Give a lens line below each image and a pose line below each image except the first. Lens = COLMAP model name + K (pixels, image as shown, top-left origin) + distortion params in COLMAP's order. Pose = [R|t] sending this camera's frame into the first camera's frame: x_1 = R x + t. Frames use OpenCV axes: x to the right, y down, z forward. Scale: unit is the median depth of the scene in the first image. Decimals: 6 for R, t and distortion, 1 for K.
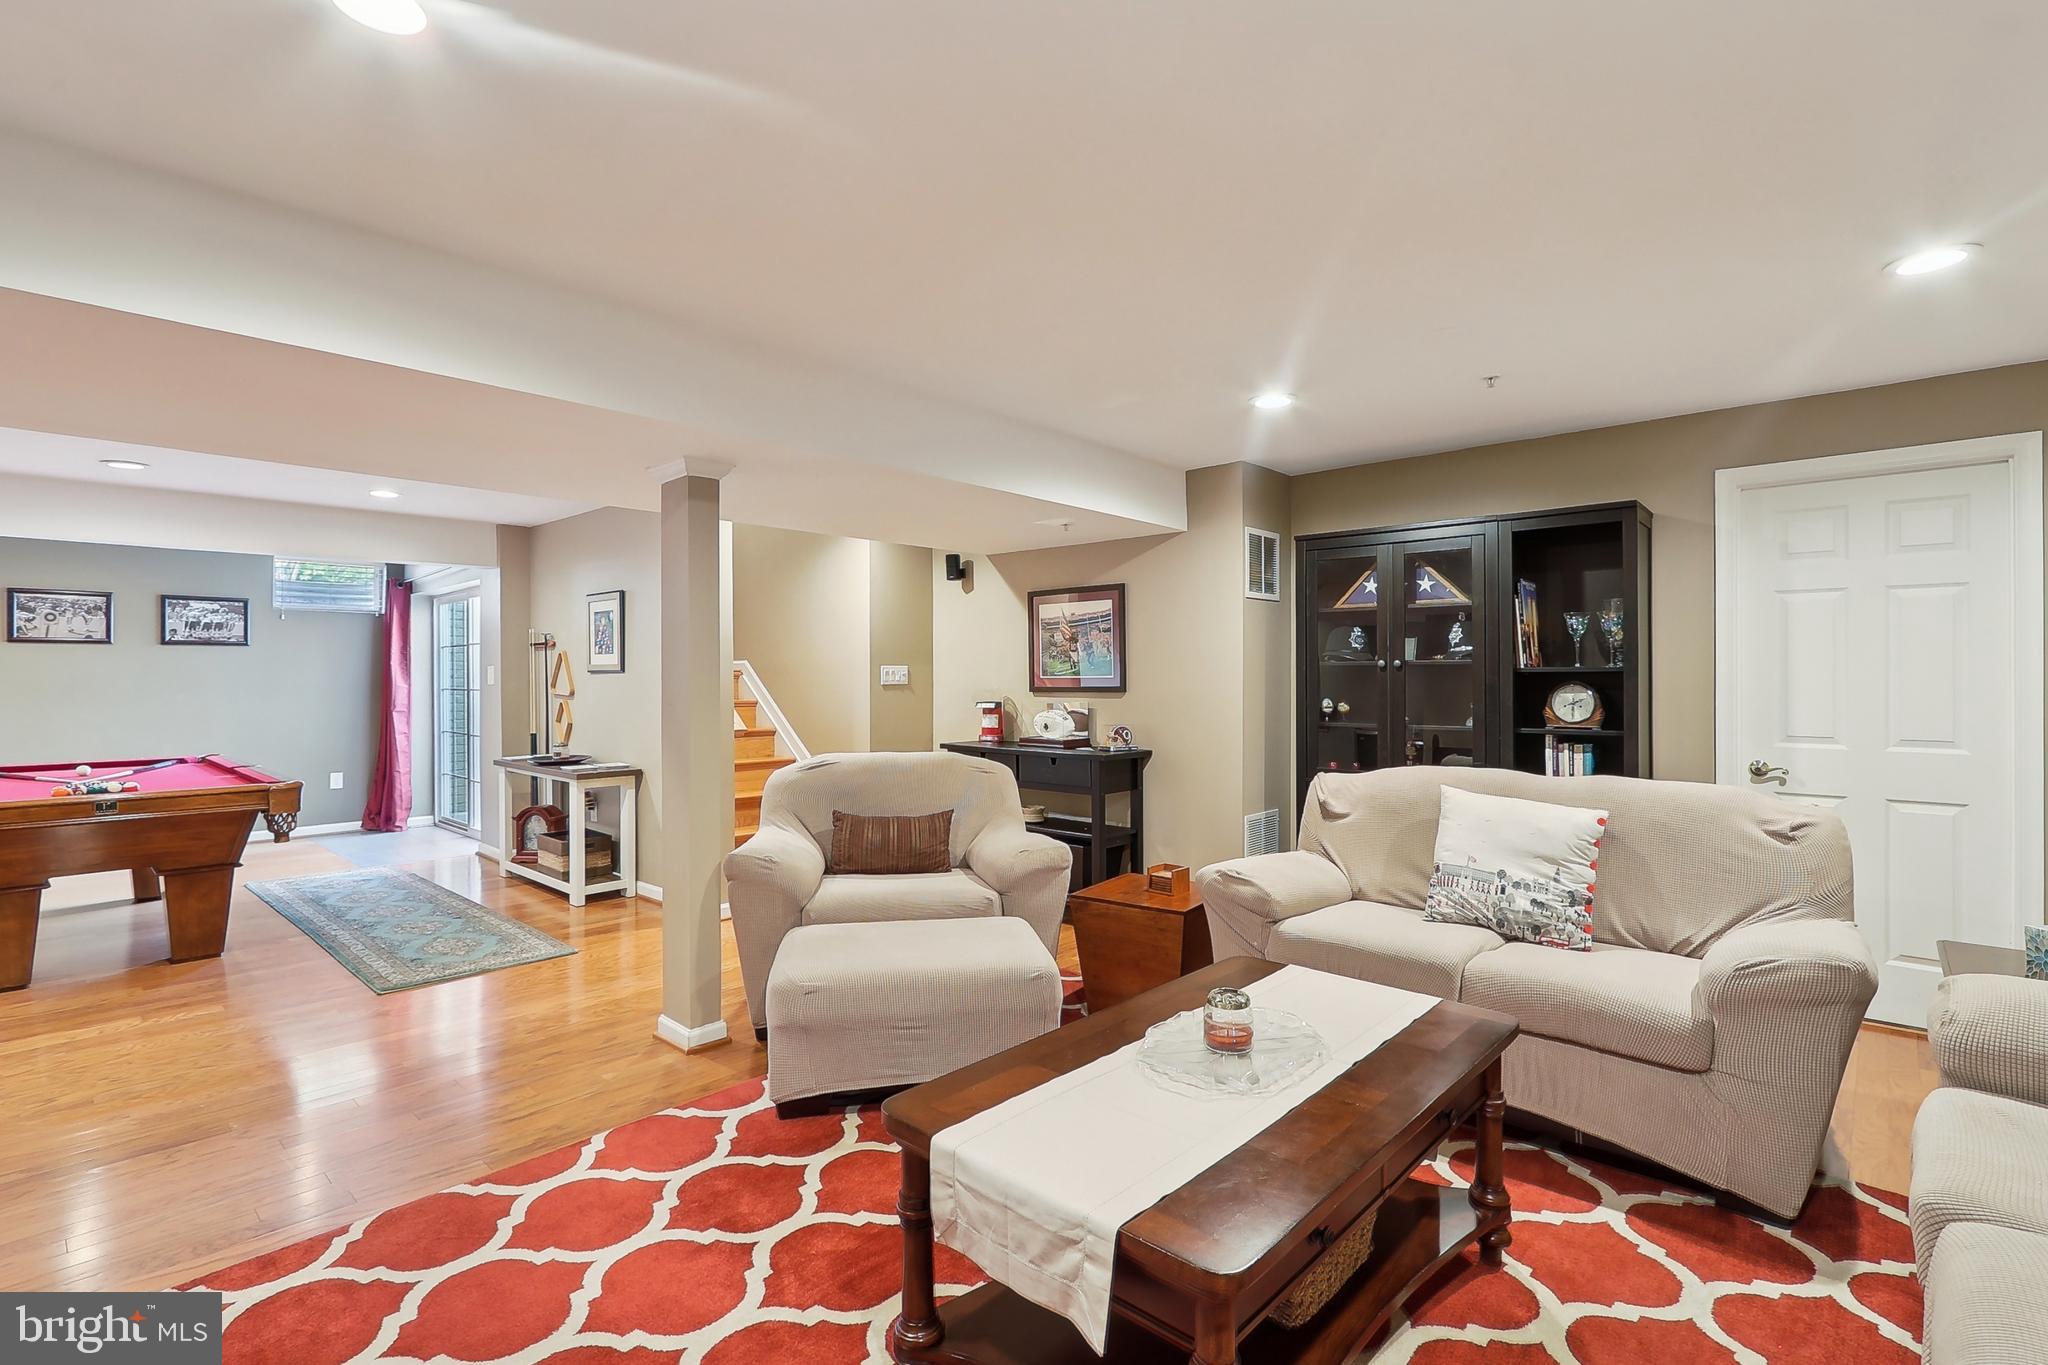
lens RADIAL K [[956.0, 0, 1021.0], [0, 956.0, 681.7], [0, 0, 1]] dist [0.003218, -0.002130]
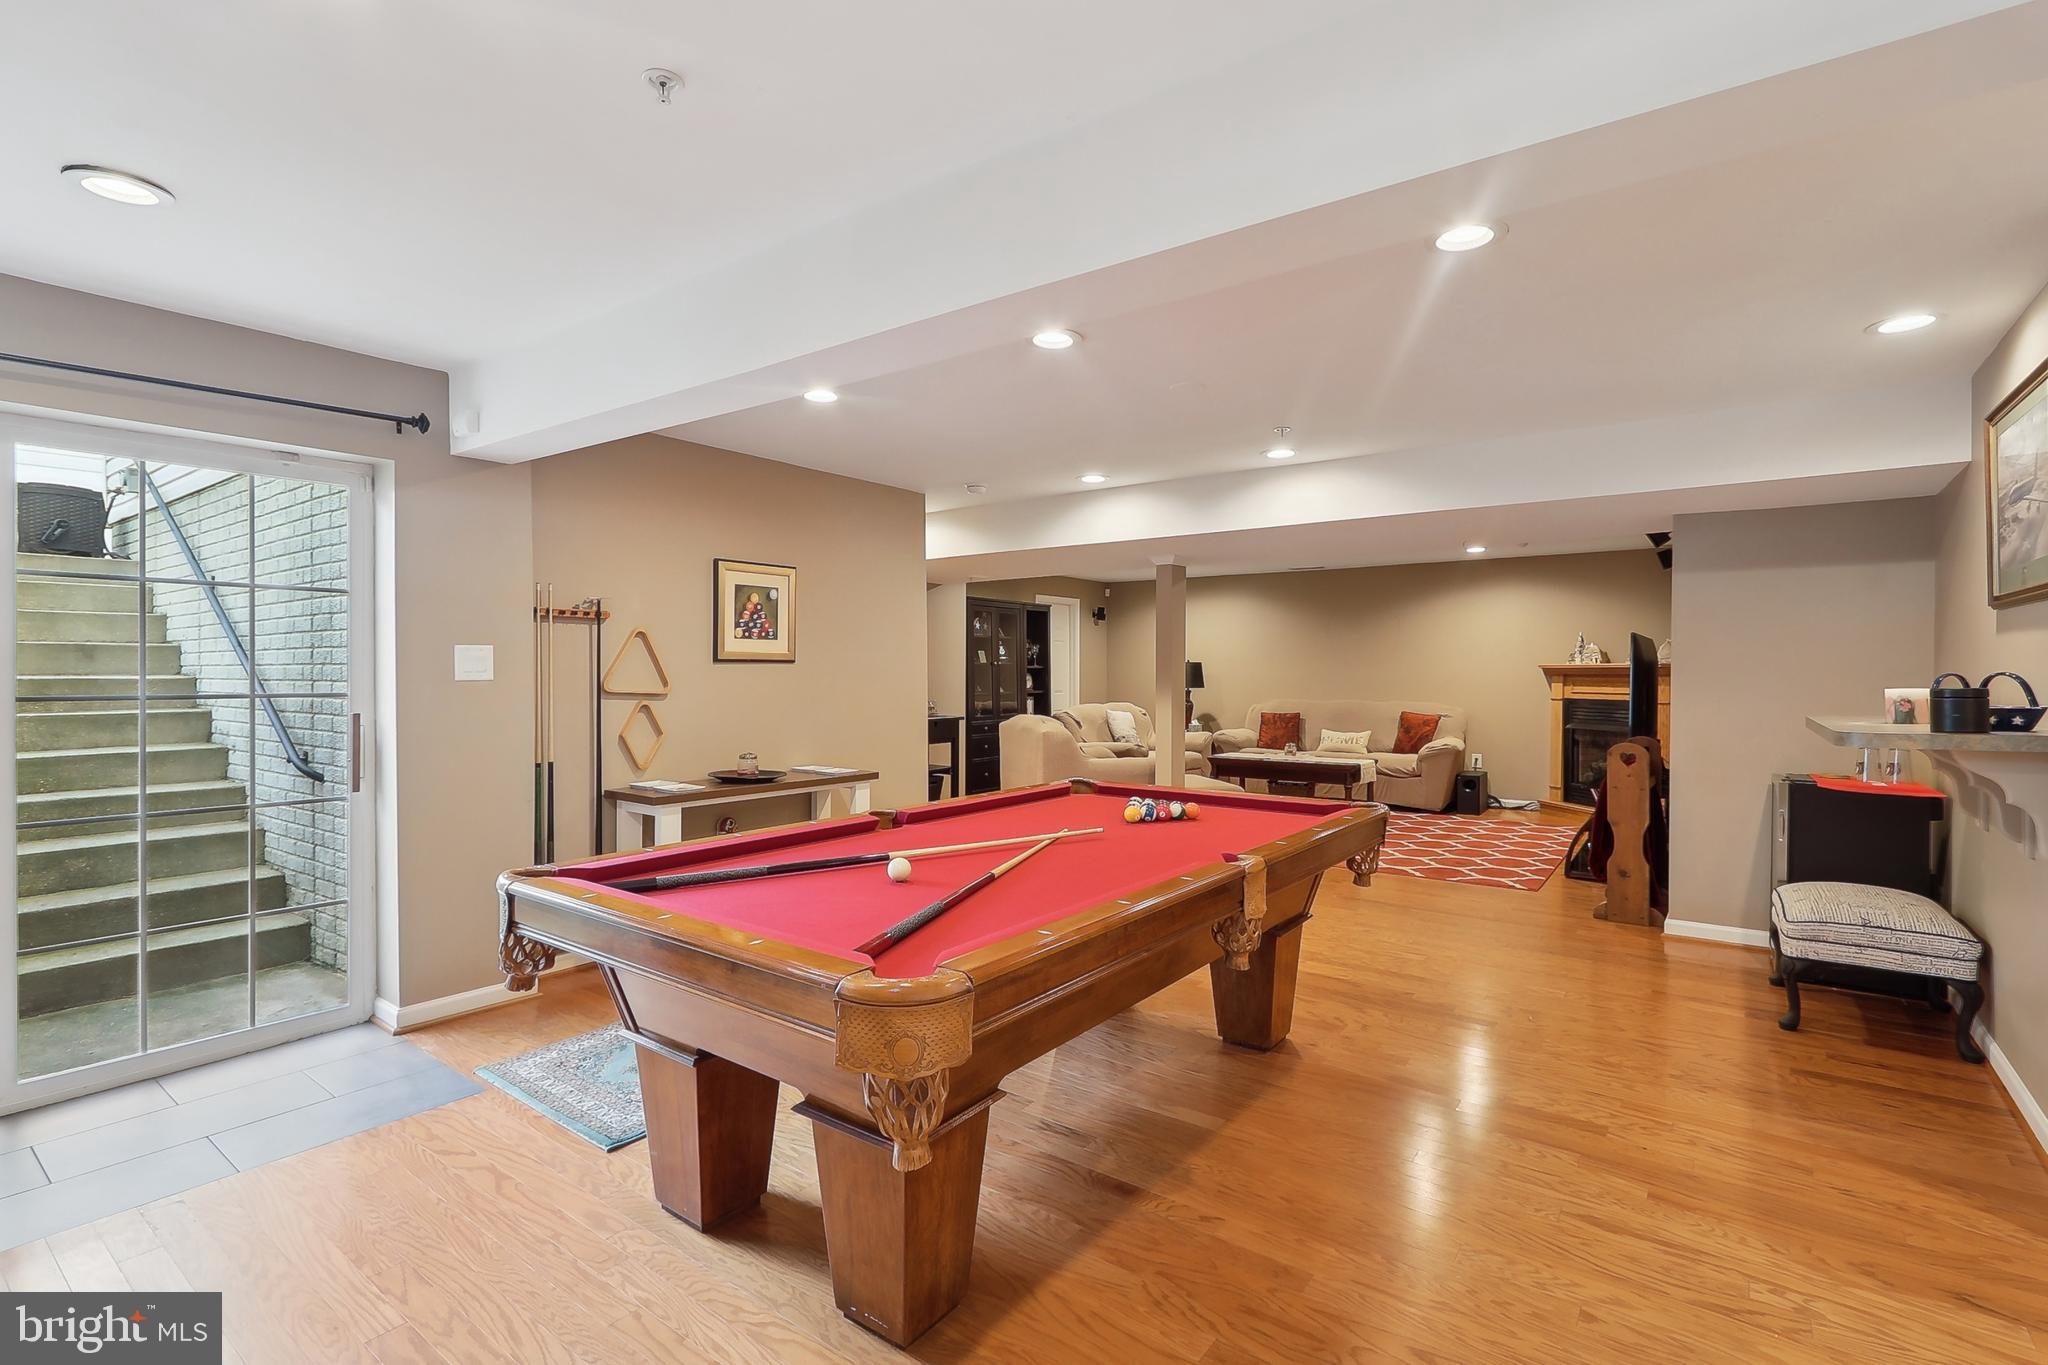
lens RADIAL K [[956.0, 0, 1021.9], [0, 956.0, 682.0], [0, 0, 1]] dist [0.003218, -0.002130]
pose [[-0.101851, -0.008312, 0.994765, -1.382816], [0.006598, 0.999937, 0.009031, 0.002571], [-0.994778, 0.007483, -0.101790, 0.925475]]
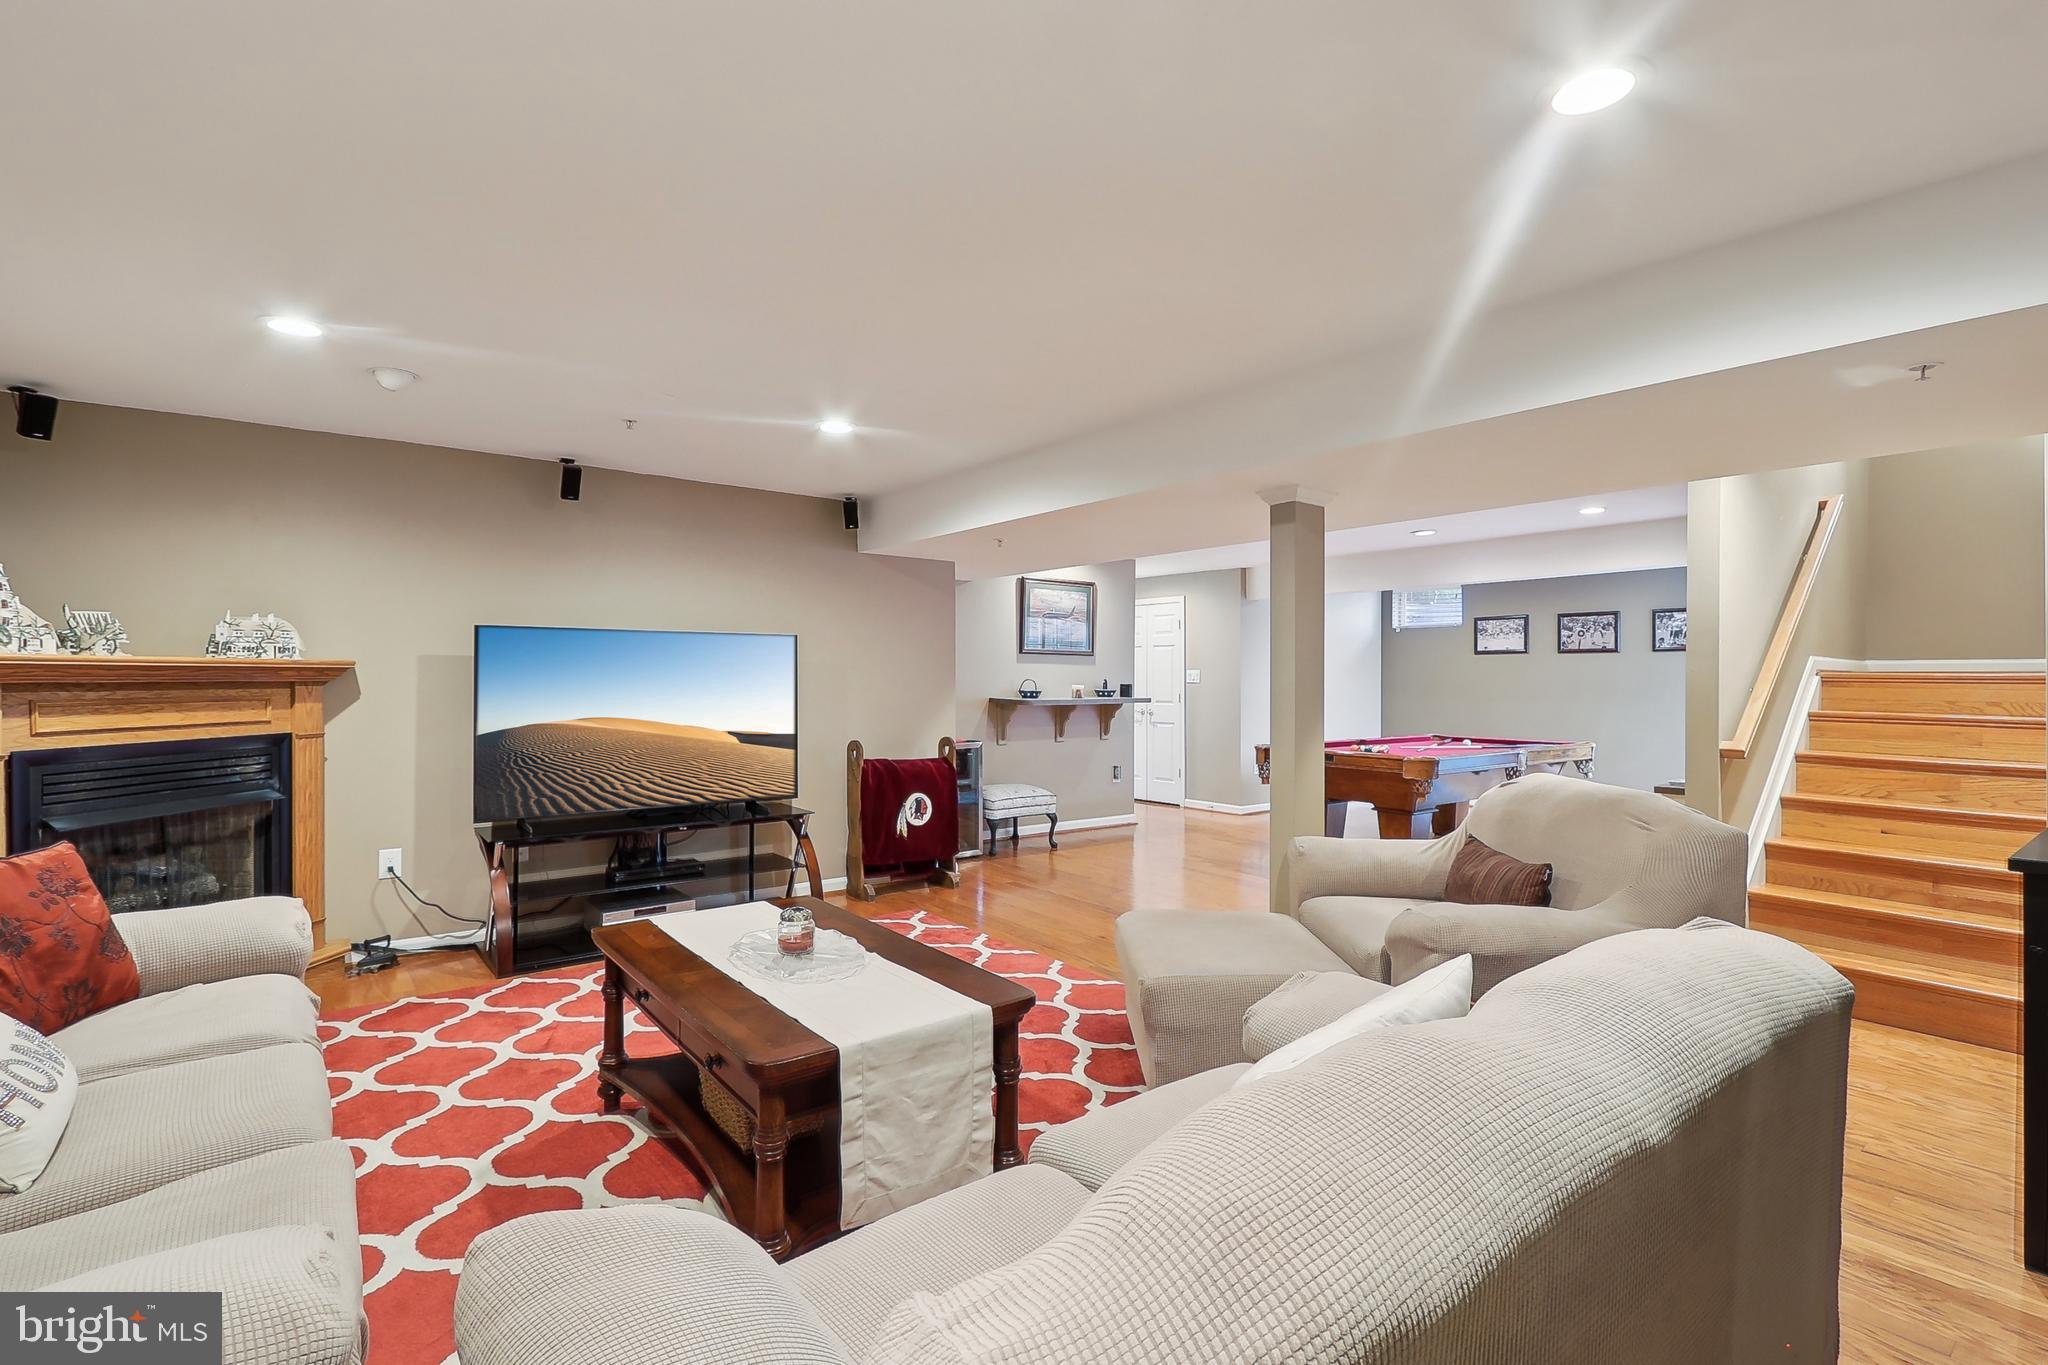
lens RADIAL K [[956.0, 0, 1024.5], [0, 956.0, 678.4], [0, 0, 1]] dist [0.003218, -0.002130]
pose [[-0.166268, 0.004848, -0.986069, 0.510270], [-0.013195, 0.999887, 0.007140, -0.004600], [0.985992, 0.014199, -0.166185, 0.539969]]
